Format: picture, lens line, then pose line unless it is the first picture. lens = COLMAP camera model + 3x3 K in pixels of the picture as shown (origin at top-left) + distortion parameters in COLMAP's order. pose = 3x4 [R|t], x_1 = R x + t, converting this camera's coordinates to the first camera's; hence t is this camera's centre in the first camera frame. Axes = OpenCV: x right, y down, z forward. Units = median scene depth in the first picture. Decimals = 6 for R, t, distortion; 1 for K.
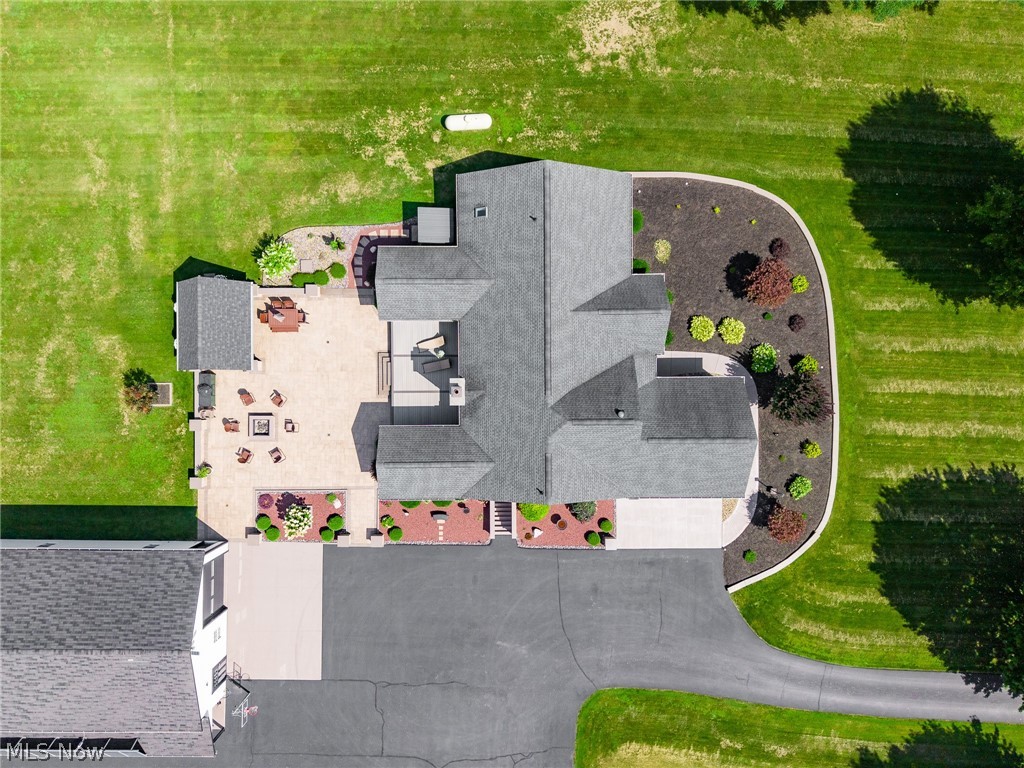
lens RADIAL K [[683.0, 0, 509.8], [0, 683.0, 390.7], [0, 0, 1]] dist [0.037111, -0.032698]
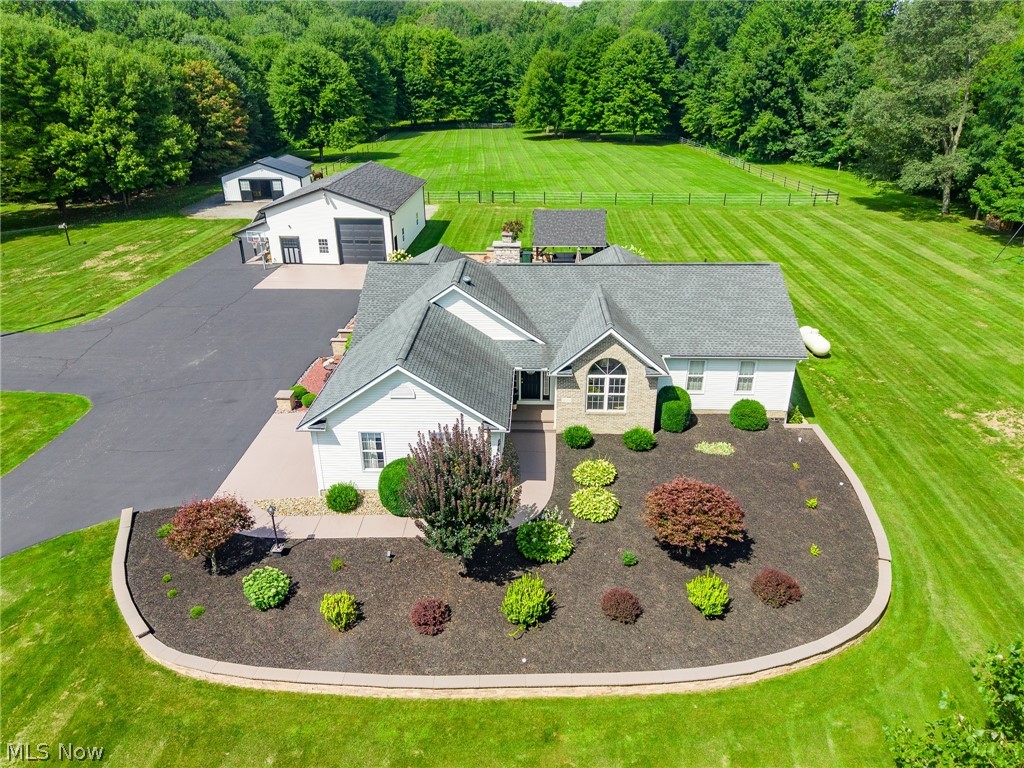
lens RADIAL K [[683.0, 0, 510.6], [0, 683.0, 382.4], [0, 0, 1]] dist [0.037111, -0.032698]
pose [[-0.043844, 0.417334, -0.907695, 0.785375], [-0.999038, -0.019022, 0.039510, -0.039686], [-0.000777, 0.908554, 0.417767, 0.687824]]
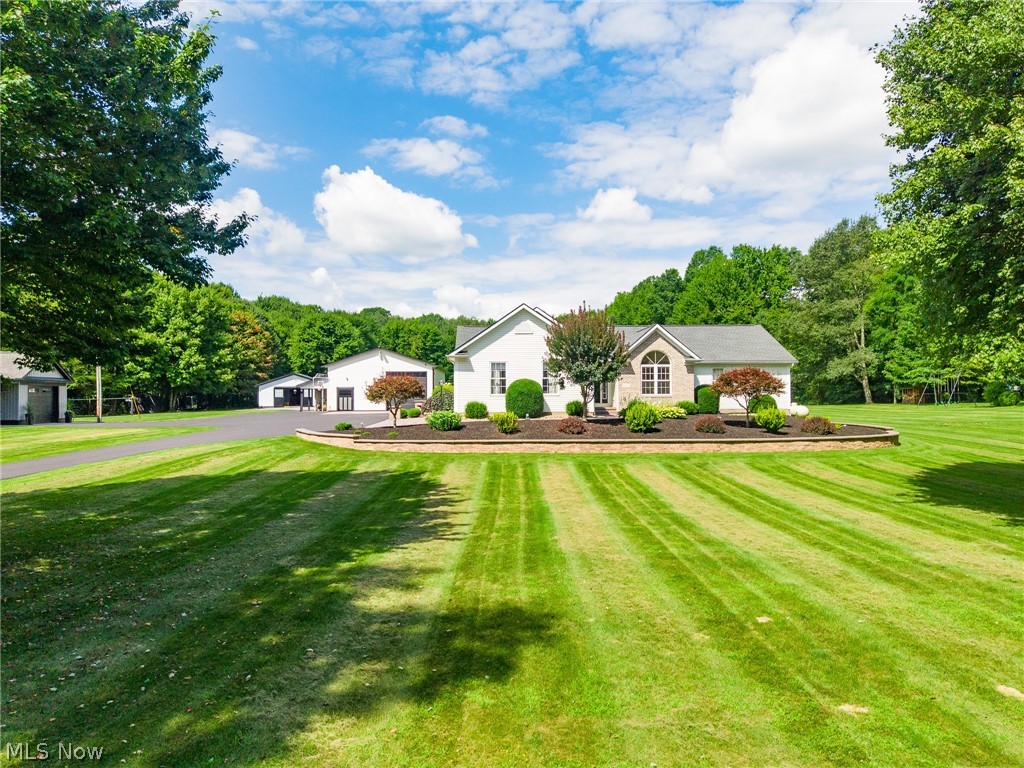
lens RADIAL K [[683.0, 0, 515.5], [0, 683.0, 382.8], [0, 0, 1]] dist [0.037111, -0.032698]
pose [[0.037274, -0.028969, -0.998885, 1.043635], [-0.999304, 0.000084, -0.037292, 0.102284], [0.001164, 0.999580, -0.028946, 0.997486]]
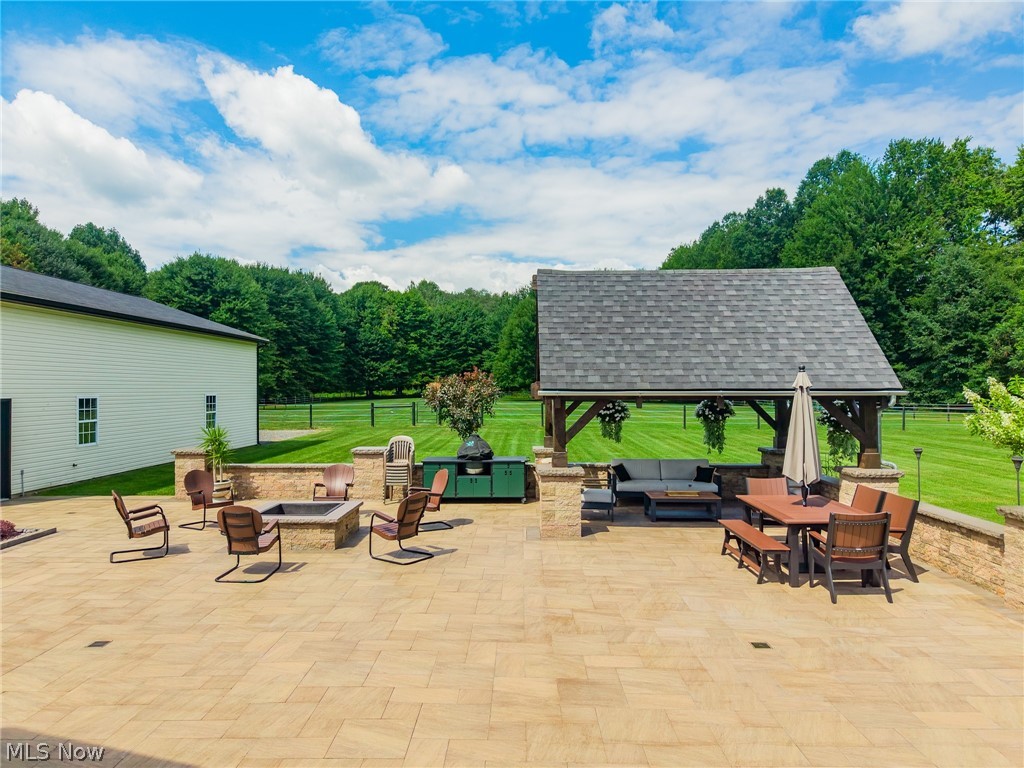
lens RADIAL K [[683.0, 0, 513.0], [0, 683.0, 390.0], [0, 0, 1]] dist [0.037111, -0.032698]
pose [[-0.014004, -0.003998, -0.999894, -0.130709], [-0.999891, -0.004561, 0.014022, -0.023181], [-0.004617, 0.999982, -0.003934, 0.964036]]
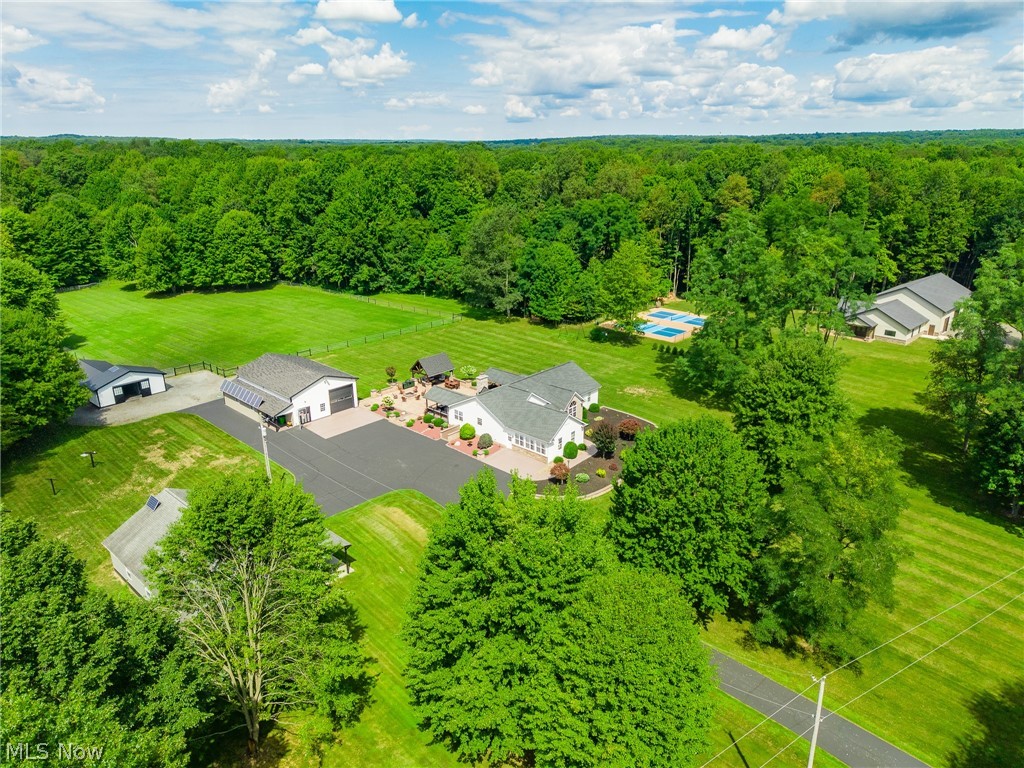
lens RADIAL K [[683.0, 0, 505.8], [0, 683.0, 385.5], [0, 0, 1]] dist [0.037111, -0.032698]
pose [[0.725794, 0.219129, -0.652077, 1.342584], [-0.687867, 0.241955, -0.684322, 1.380134], [0.007818, 0.945220, 0.326342, 0.236751]]
